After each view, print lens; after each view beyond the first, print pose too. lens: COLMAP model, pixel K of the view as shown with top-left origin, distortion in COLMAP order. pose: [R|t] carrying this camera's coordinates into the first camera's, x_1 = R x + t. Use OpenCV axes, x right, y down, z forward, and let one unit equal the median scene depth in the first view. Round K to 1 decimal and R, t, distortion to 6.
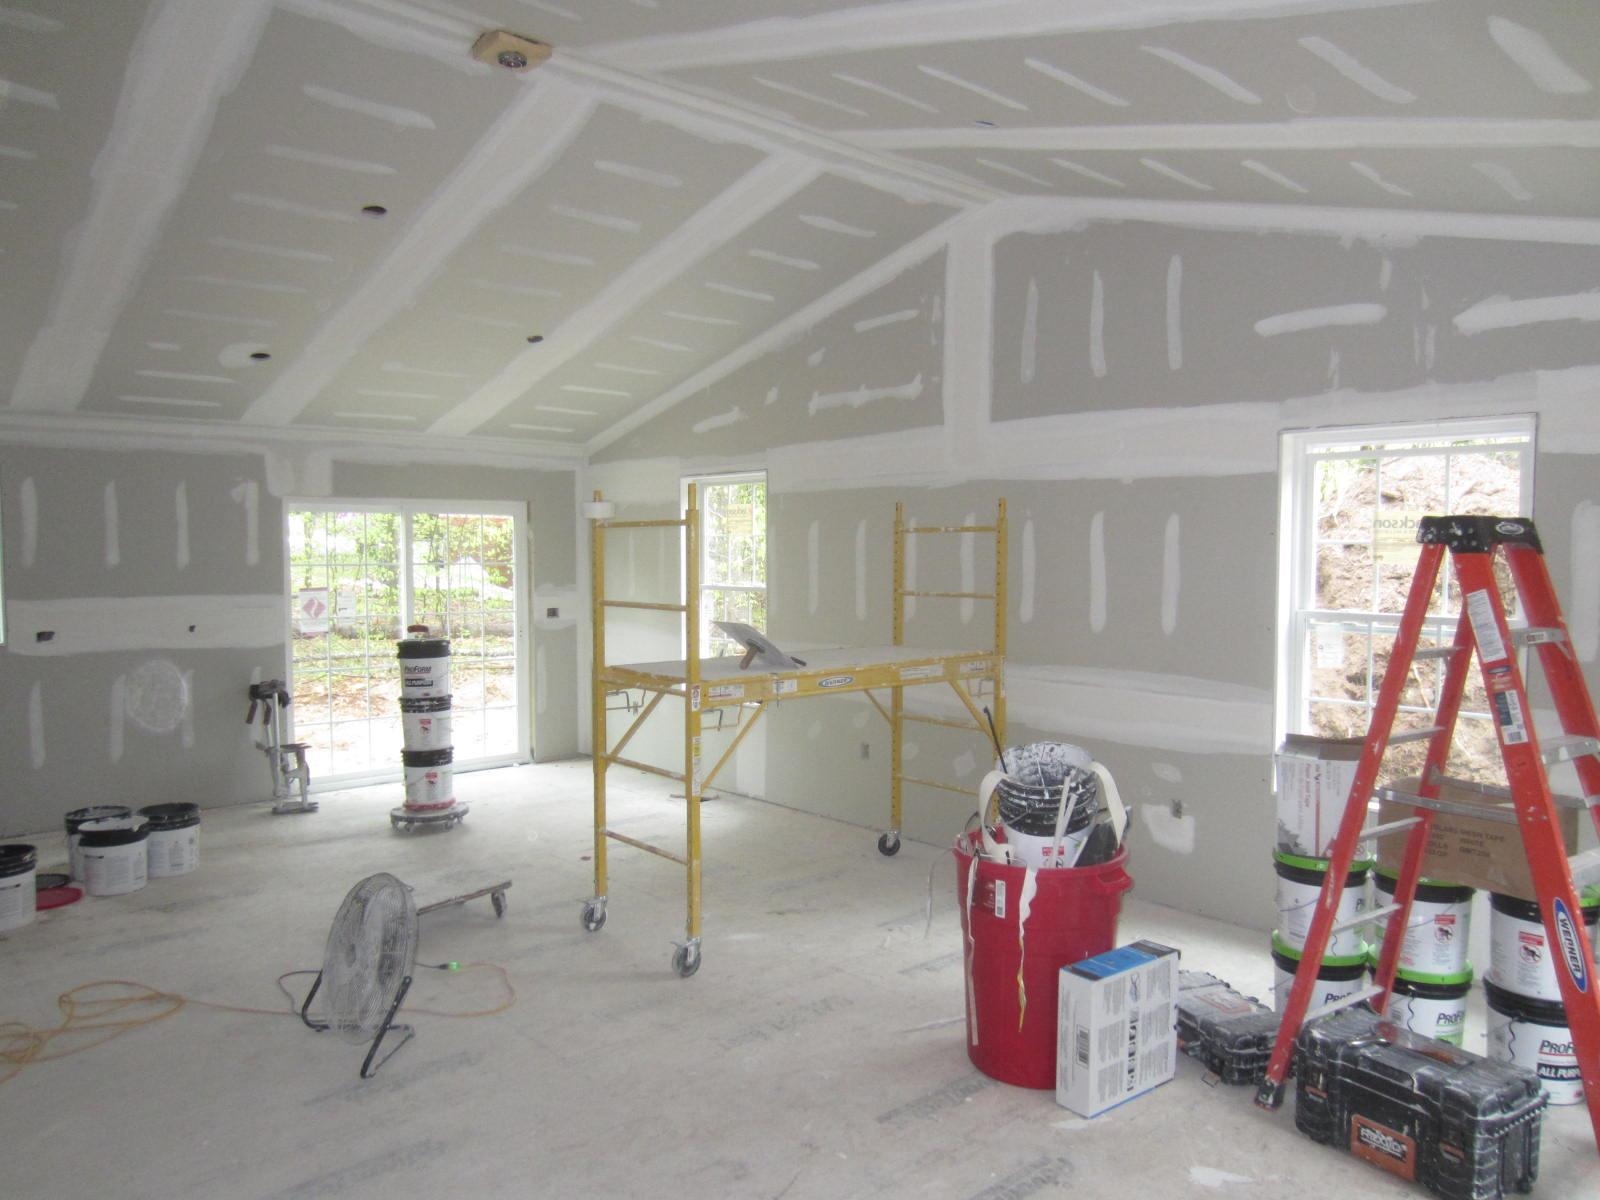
lens RADIAL K [[1128.3, 0, 800.0], [0, 1128.3, 600.0], [0, 0, 1]] dist [-0.009358, -0.004476]
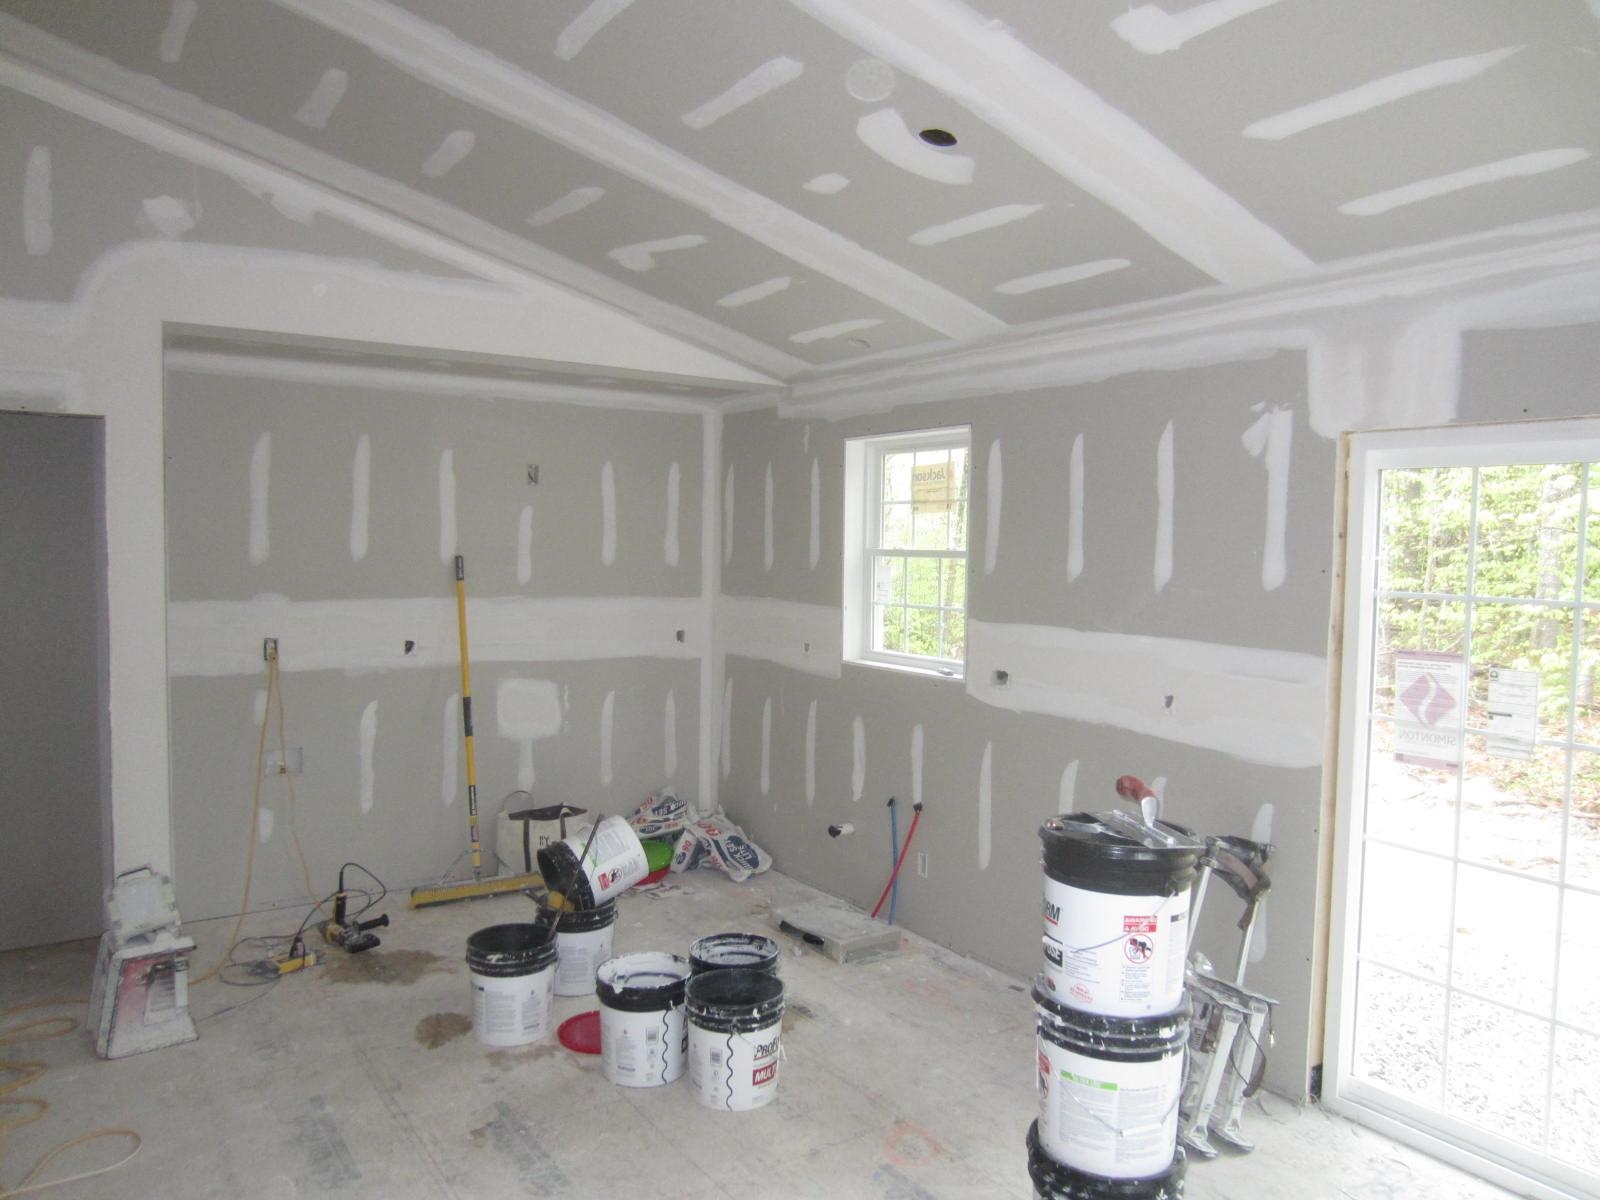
lens RADIAL K [[1128.3, 0, 800.0], [0, 1128.3, 600.0], [0, 0, 1]] dist [-0.009358, -0.004476]
pose [[-0.118033, 0.052117, -0.991641, 0.003775], [-0.067897, 0.995861, 0.060421, -0.041521], [0.990686, 0.074462, -0.114006, 0.868065]]
